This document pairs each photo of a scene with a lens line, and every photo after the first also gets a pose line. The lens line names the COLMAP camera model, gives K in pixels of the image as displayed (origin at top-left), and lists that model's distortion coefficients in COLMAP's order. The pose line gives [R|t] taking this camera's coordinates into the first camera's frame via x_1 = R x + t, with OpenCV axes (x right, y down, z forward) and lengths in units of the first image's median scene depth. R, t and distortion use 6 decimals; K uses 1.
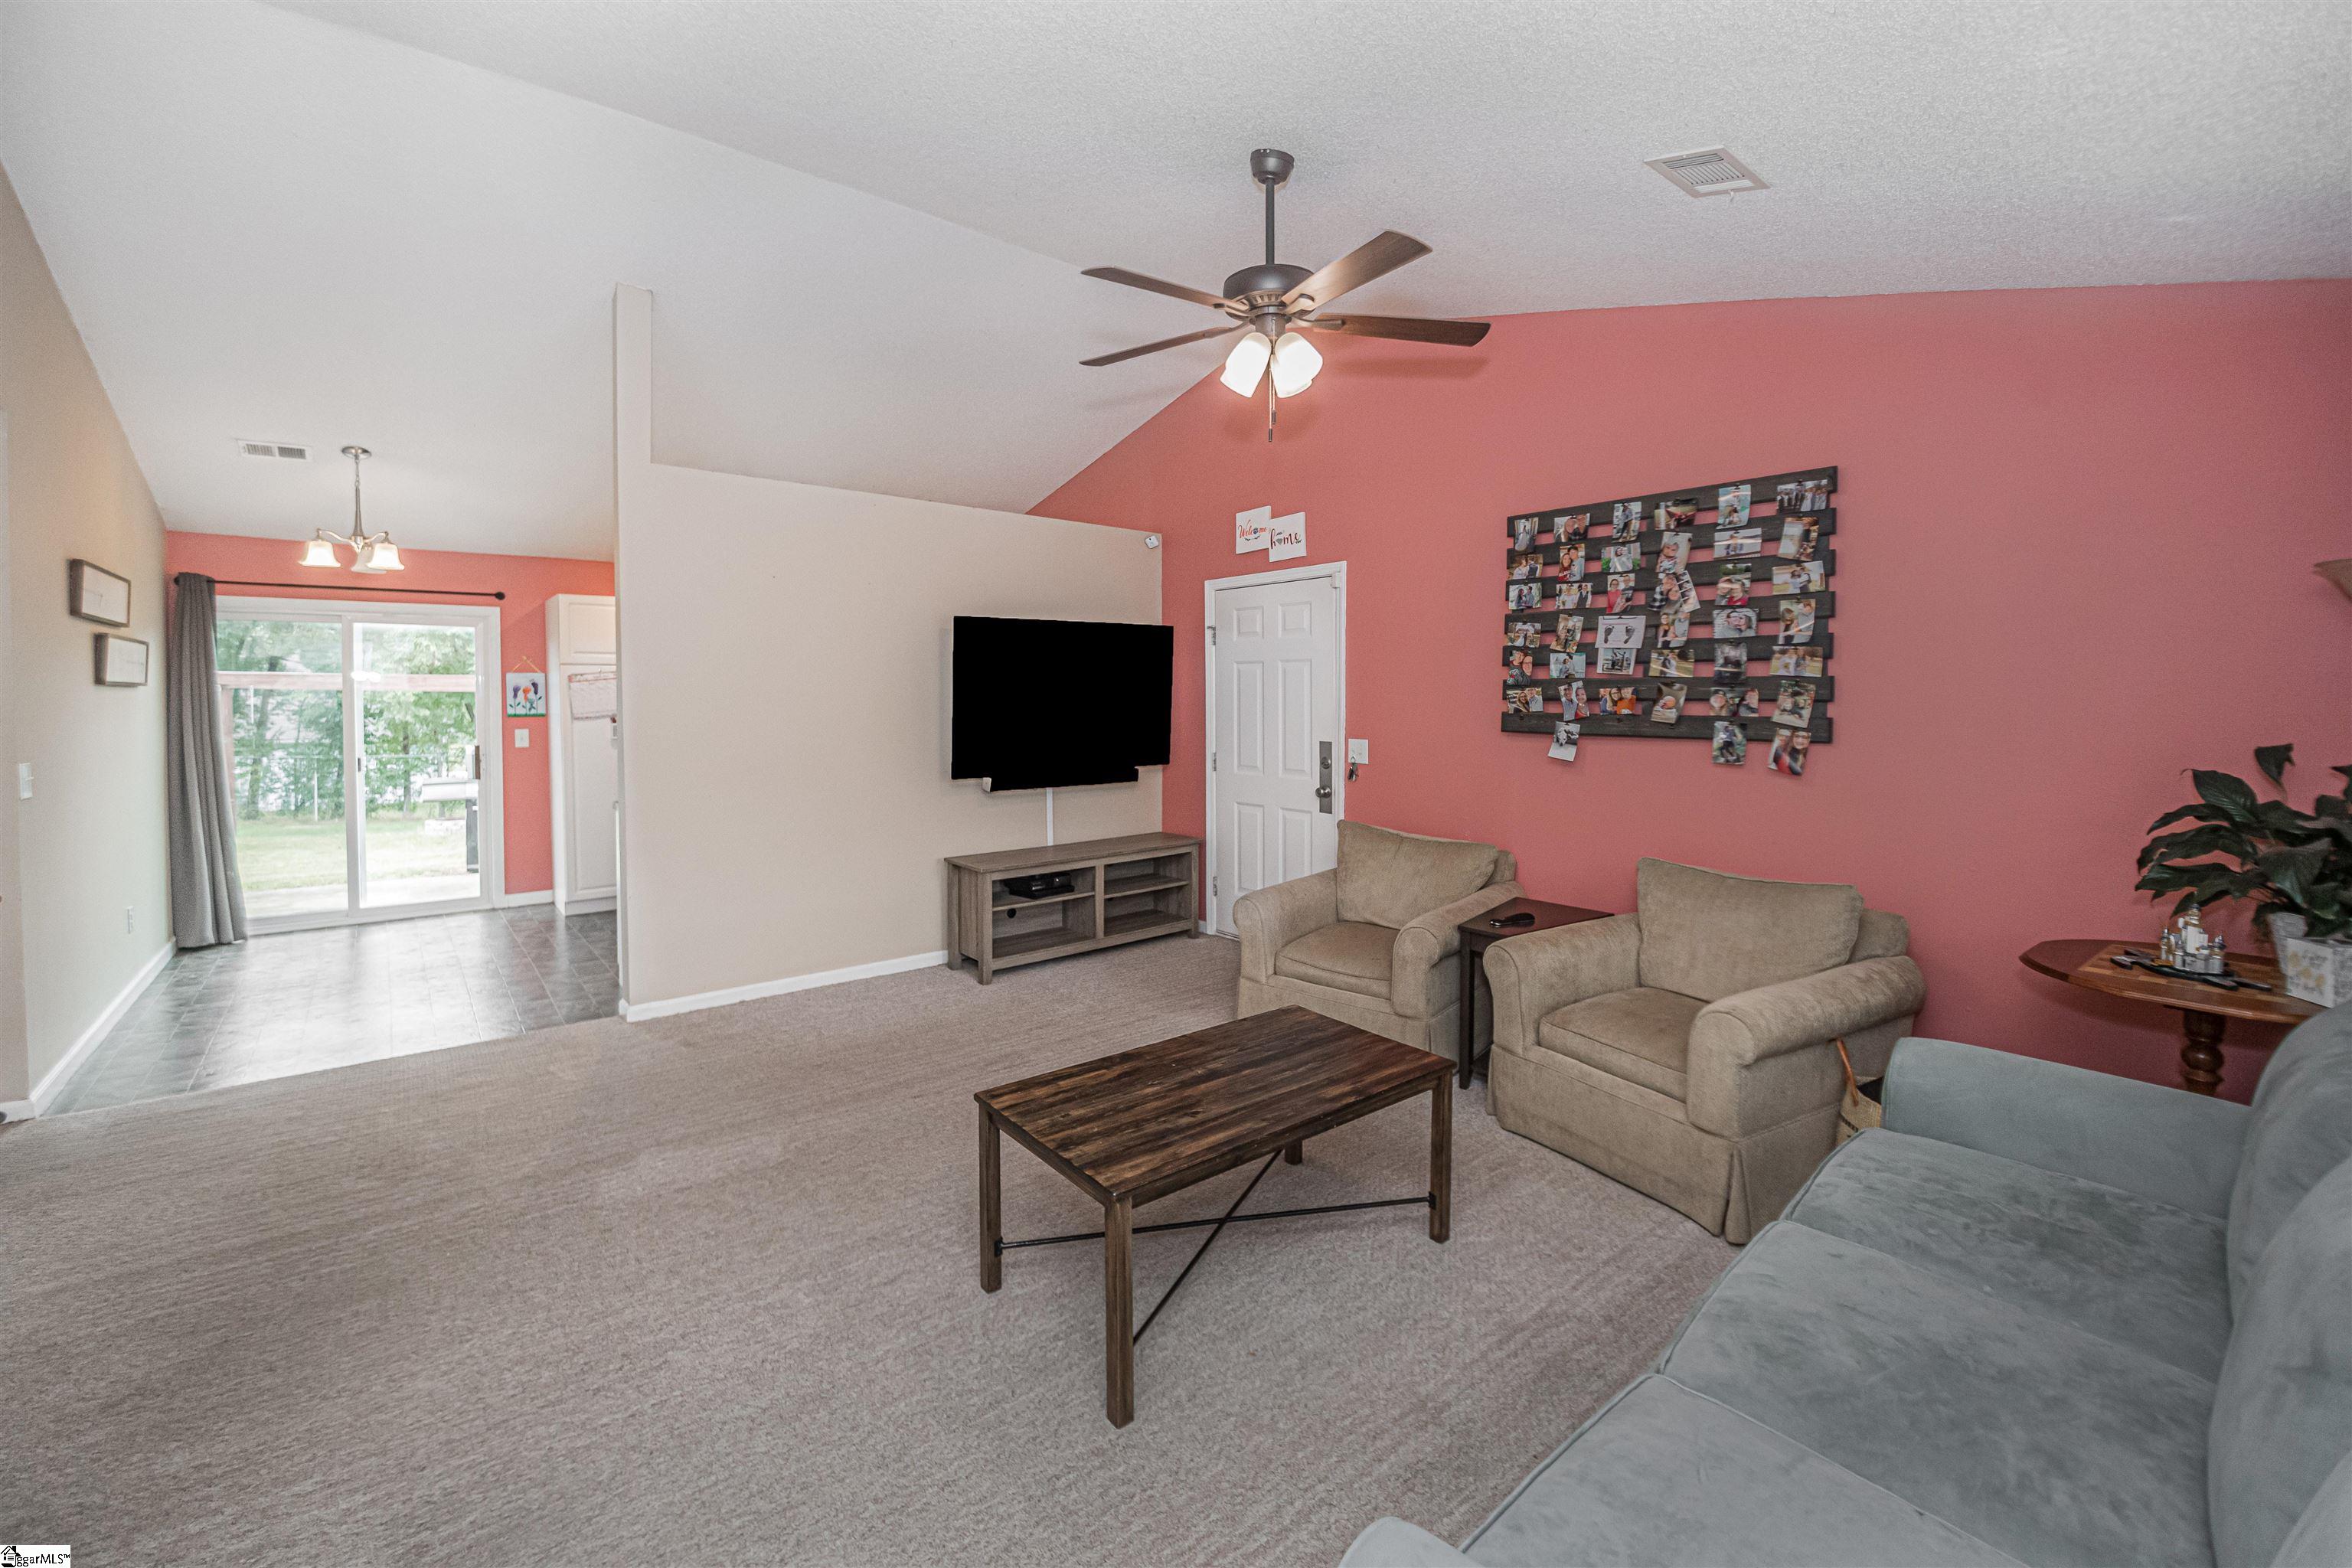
lens RADIAL K [[982.9, 0, 1176.6], [0, 982.9, 724.5], [0, 0, 1]] dist [-0.009616, -0.008536]
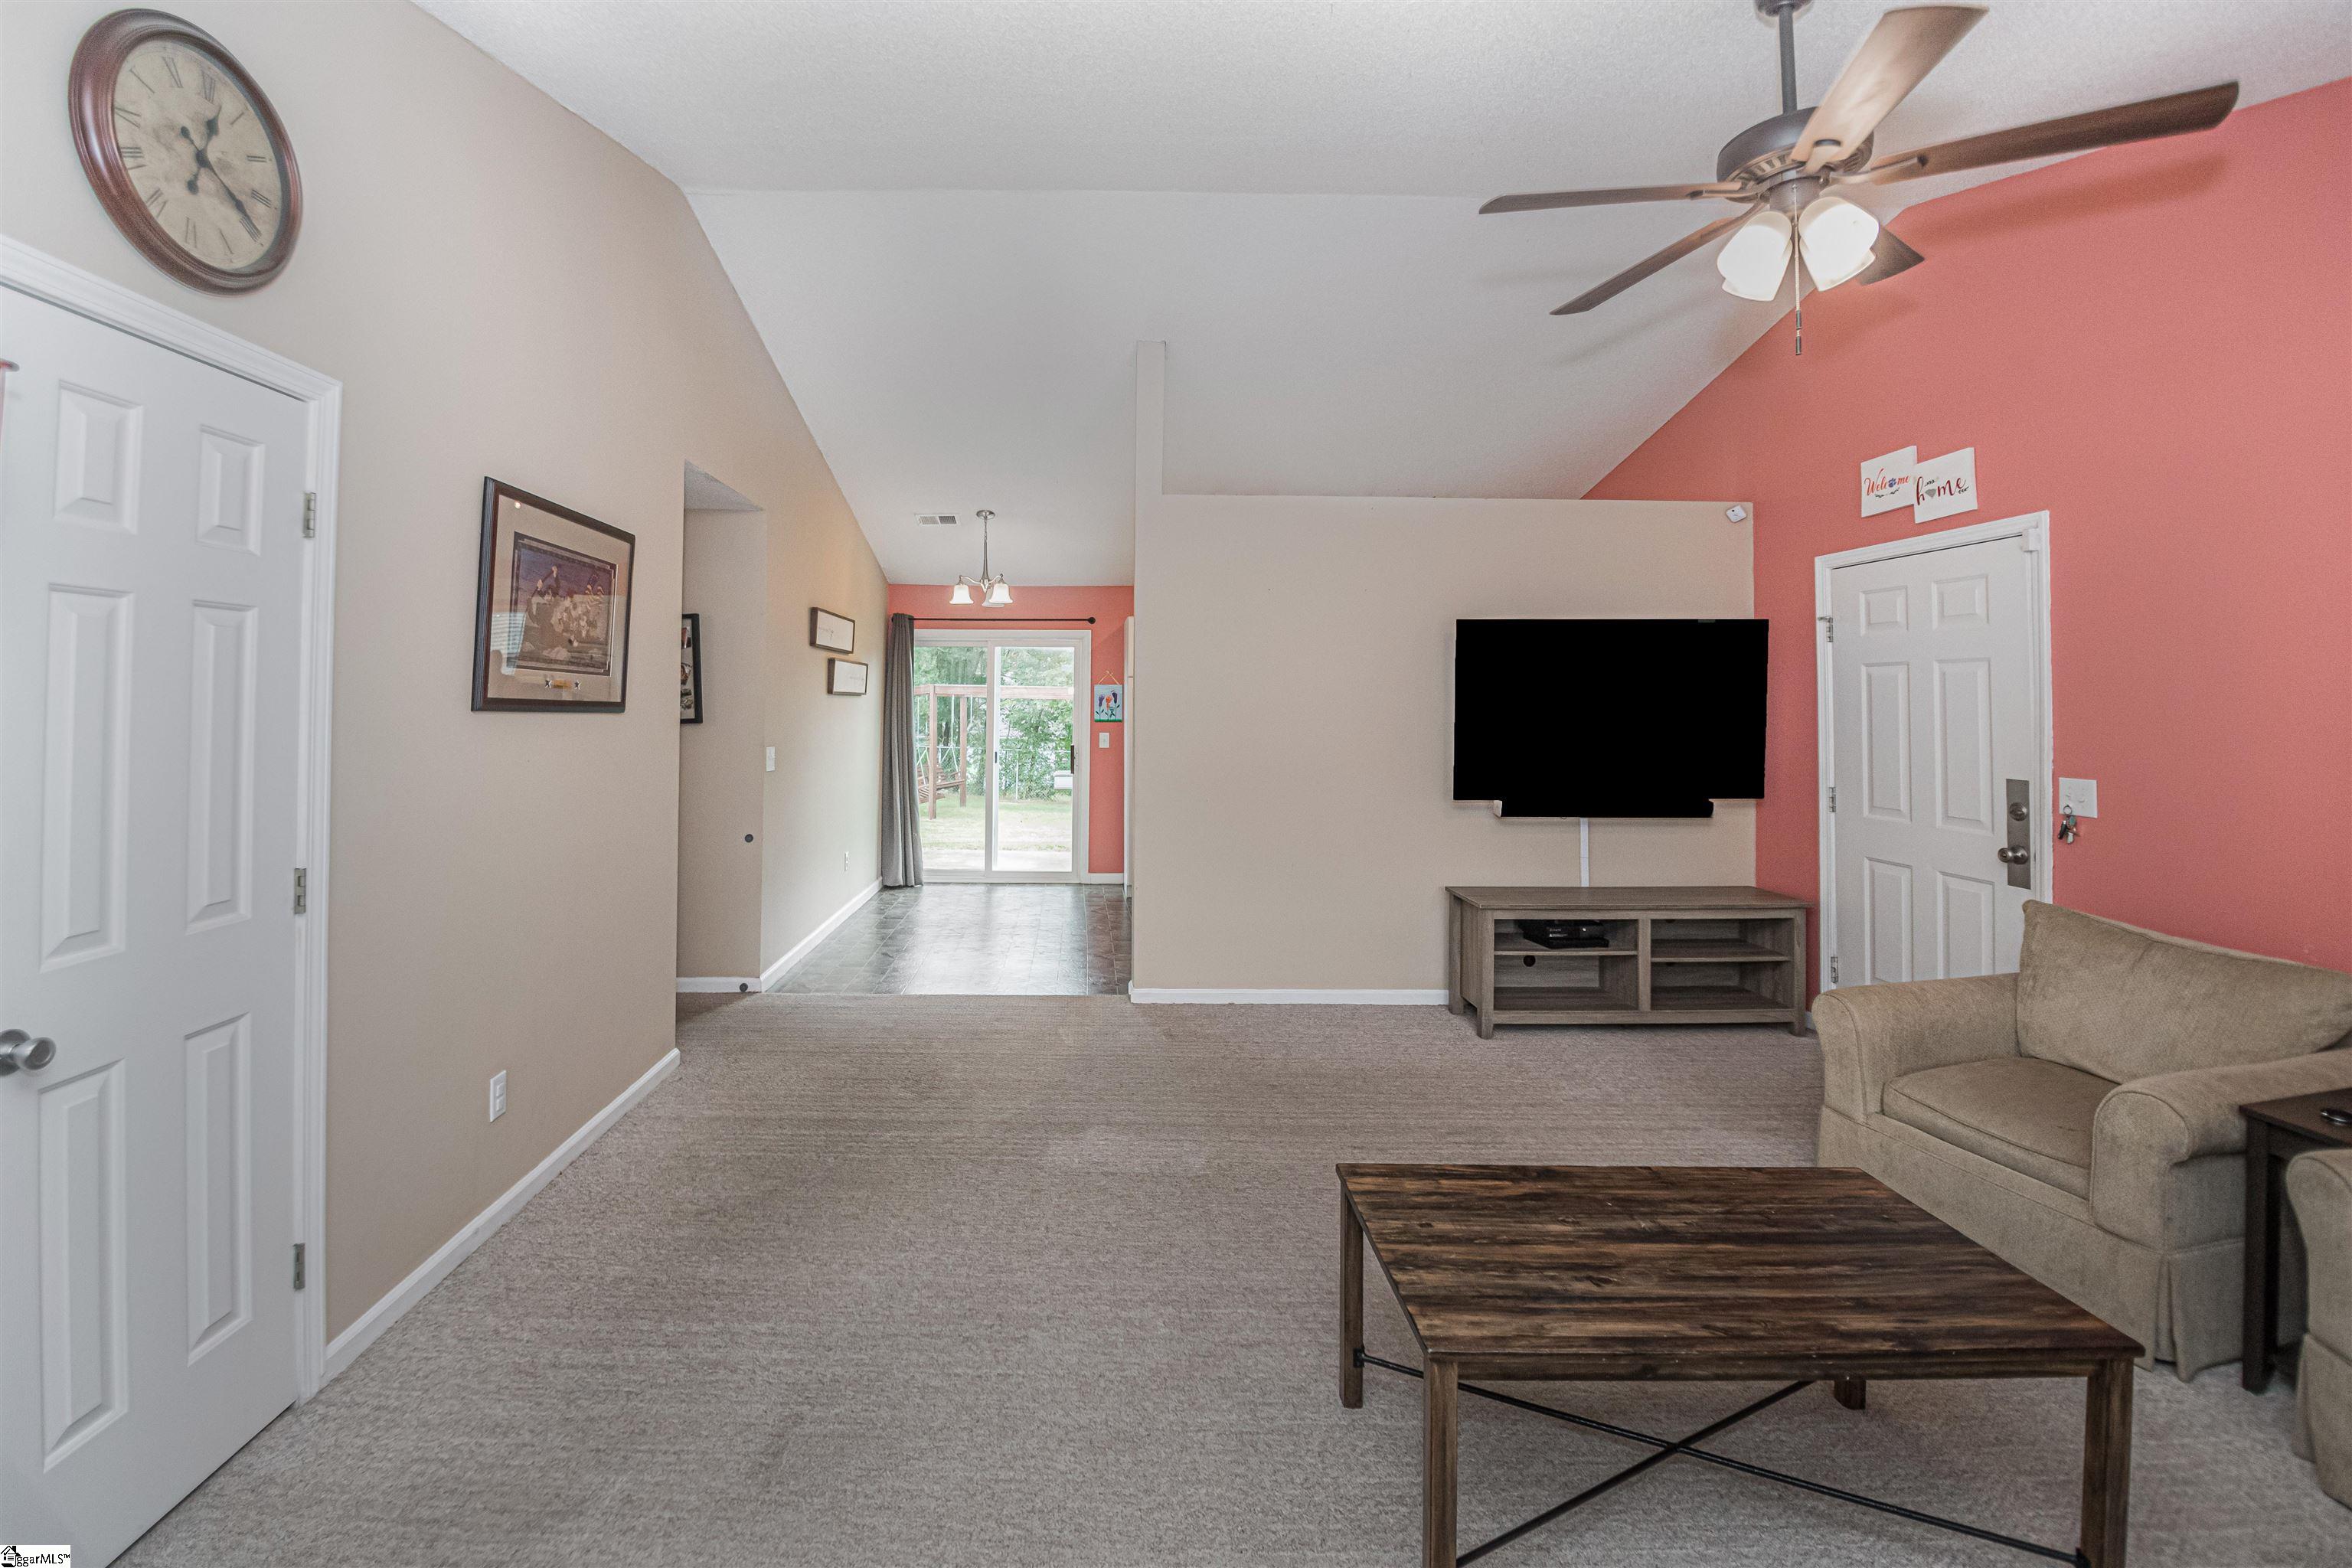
lens RADIAL K [[990.3, 0, 1070.7], [0, 990.3, 680.9], [0, 0, 1]] dist [-0.009638, -0.006720]
pose [[0.768551, -0.008590, -0.639730, 0.104522], [-0.026626, 0.998614, -0.045397, -0.003266], [0.639234, 0.051924, 0.767257, 0.092530]]
